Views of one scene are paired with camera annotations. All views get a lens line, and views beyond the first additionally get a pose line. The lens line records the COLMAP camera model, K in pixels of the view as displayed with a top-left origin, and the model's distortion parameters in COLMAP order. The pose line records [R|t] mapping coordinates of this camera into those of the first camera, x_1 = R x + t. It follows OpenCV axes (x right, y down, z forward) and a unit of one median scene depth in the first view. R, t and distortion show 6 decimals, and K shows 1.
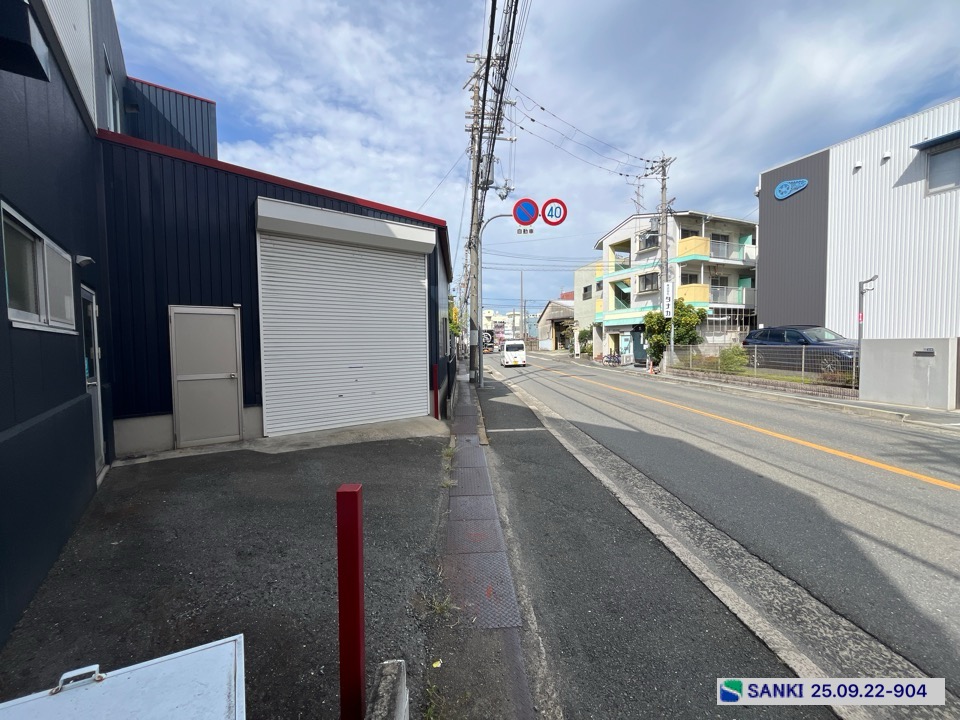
lens RADIAL K [[389.3, 0, 477.4], [0, 389.3, 361.3], [0, 0, 1]] dist [-0.001793, -0.000257]
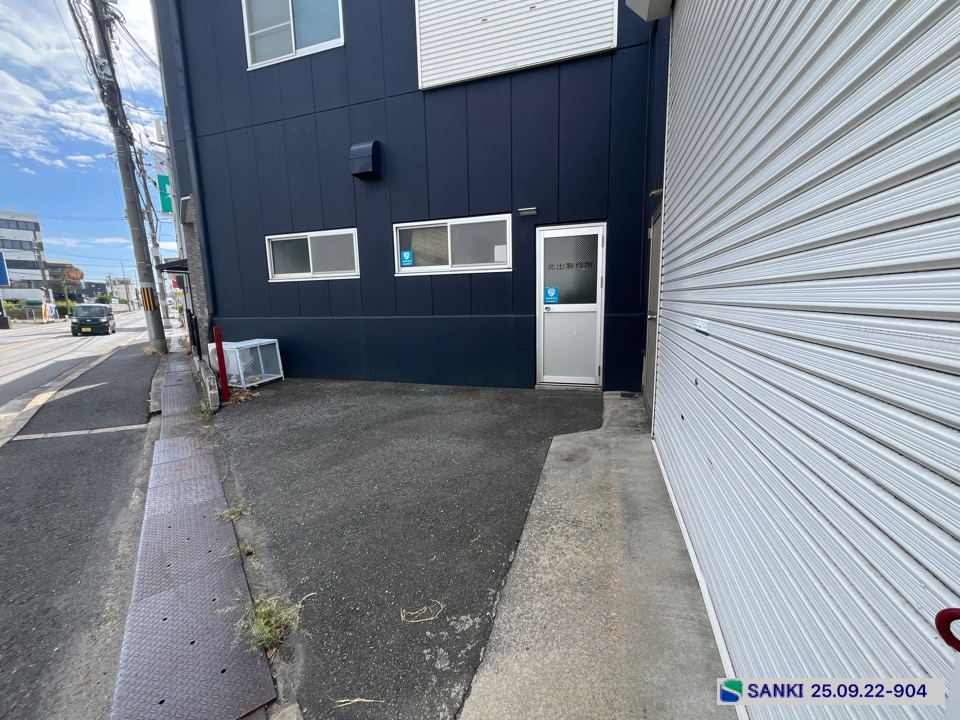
lens RADIAL K [[389.9, 0, 476.8], [0, 389.9, 360.5], [0, 0, 1]] dist [-0.002621, 0.000216]
pose [[-0.820537, 0.119944, -0.558867, -0.050620], [0.007513, 0.979914, 0.199278, -0.017398], [0.571544, 0.159316, -0.804957, 1.117198]]
